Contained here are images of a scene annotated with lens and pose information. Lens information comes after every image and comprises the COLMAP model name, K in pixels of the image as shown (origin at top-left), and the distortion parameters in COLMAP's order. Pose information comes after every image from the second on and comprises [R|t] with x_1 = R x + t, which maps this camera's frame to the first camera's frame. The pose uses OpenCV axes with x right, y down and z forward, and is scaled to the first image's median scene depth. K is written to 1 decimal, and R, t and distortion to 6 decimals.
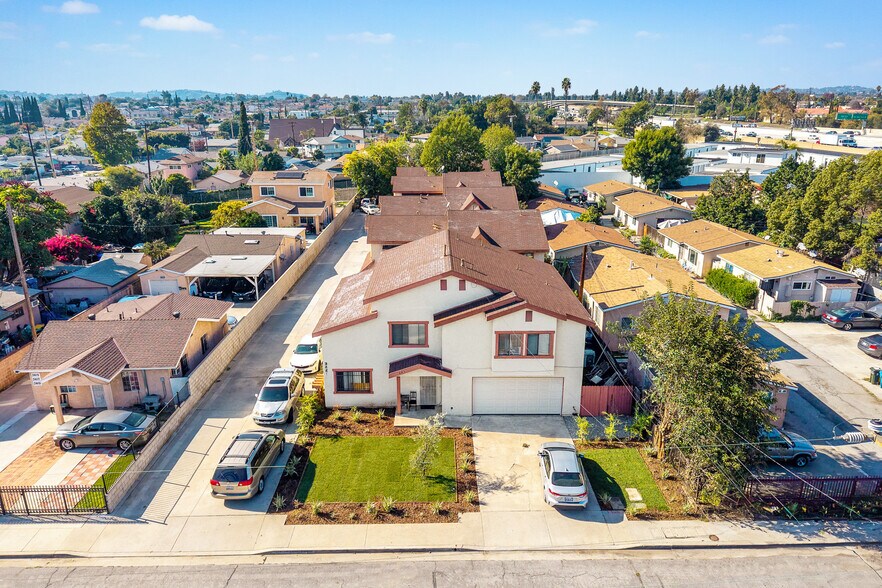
lens RADIAL K [[588.9, 0, 439.6], [0, 588.9, 259.5], [0, 0, 1]] dist [0.020506, -0.018930]
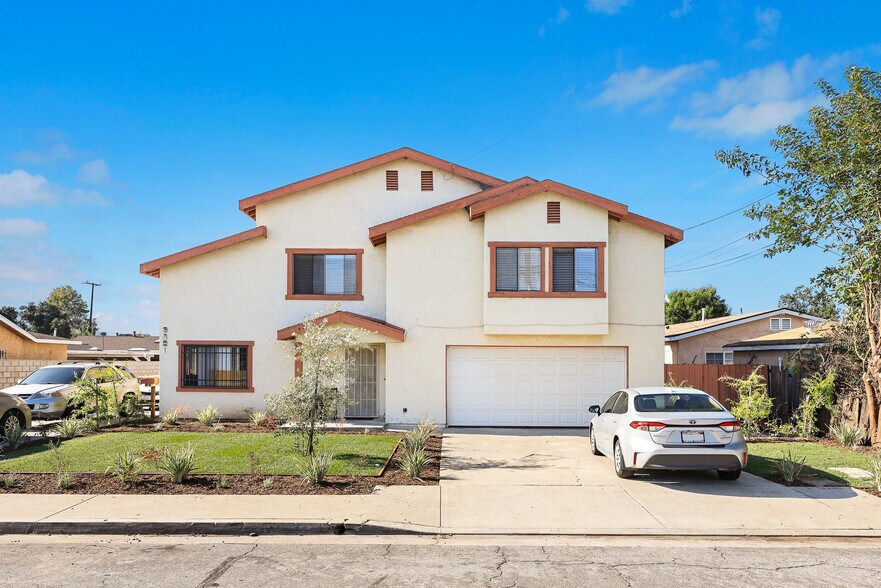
lens RADIAL K [[623.1, 0, 424.9], [0, 623.1, 345.4], [0, 0, 1]] dist [0.037727, 0.000813]
pose [[0.999769, 0.008947, -0.019549, 0.048520], [-0.014047, 0.960203, -0.278950, 0.349341], [0.016275, 0.279160, 0.960107, 0.471825]]
